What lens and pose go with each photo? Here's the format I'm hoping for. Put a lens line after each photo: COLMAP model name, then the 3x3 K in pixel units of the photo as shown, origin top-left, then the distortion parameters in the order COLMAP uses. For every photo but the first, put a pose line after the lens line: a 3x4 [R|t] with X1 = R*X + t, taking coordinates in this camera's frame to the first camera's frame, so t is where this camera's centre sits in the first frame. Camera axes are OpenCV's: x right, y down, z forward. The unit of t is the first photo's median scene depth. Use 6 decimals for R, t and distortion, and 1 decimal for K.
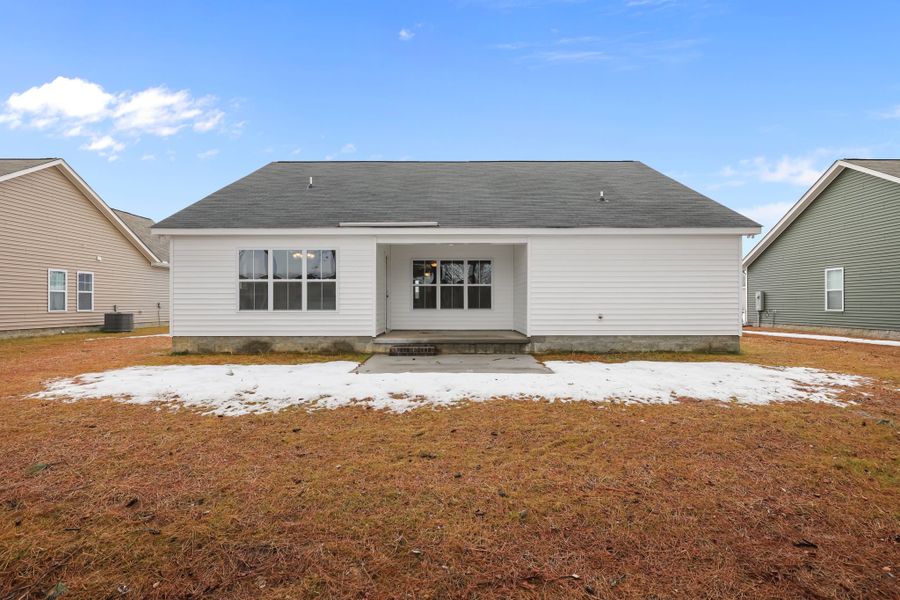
lens RADIAL K [[405.0, 0, 456.1], [0, 405.0, 300.7], [0, 0, 1]] dist [0.001022, 0.000132]
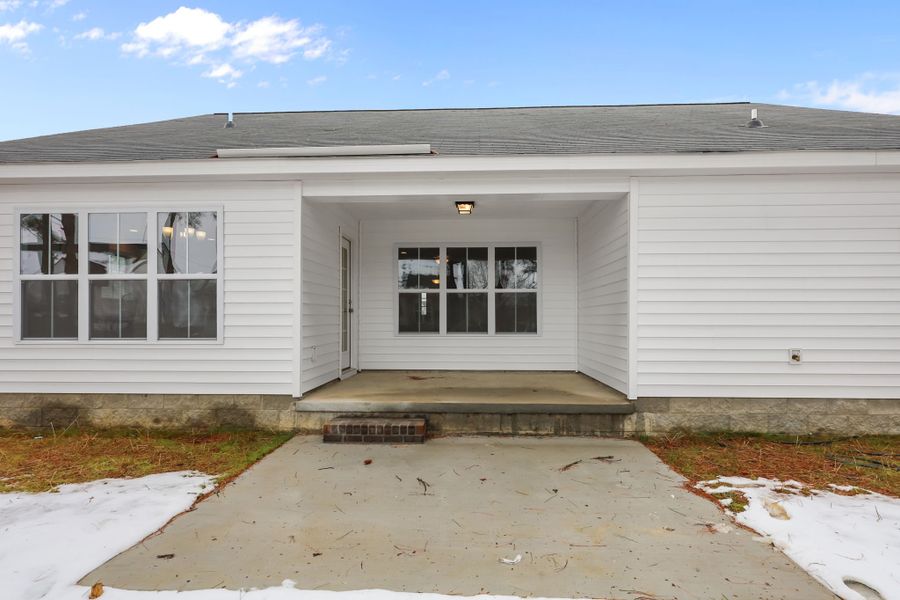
lens RADIAL K [[405.0, 0, 456.1], [0, 405.0, 300.7], [0, 0, 1]] dist [0.001022, 0.000132]
pose [[0.998453, -0.001510, -0.055577, 0.007780], [-0.000801, 0.999137, -0.041535, -0.002300], [0.055592, 0.041516, 0.997590, 0.534448]]
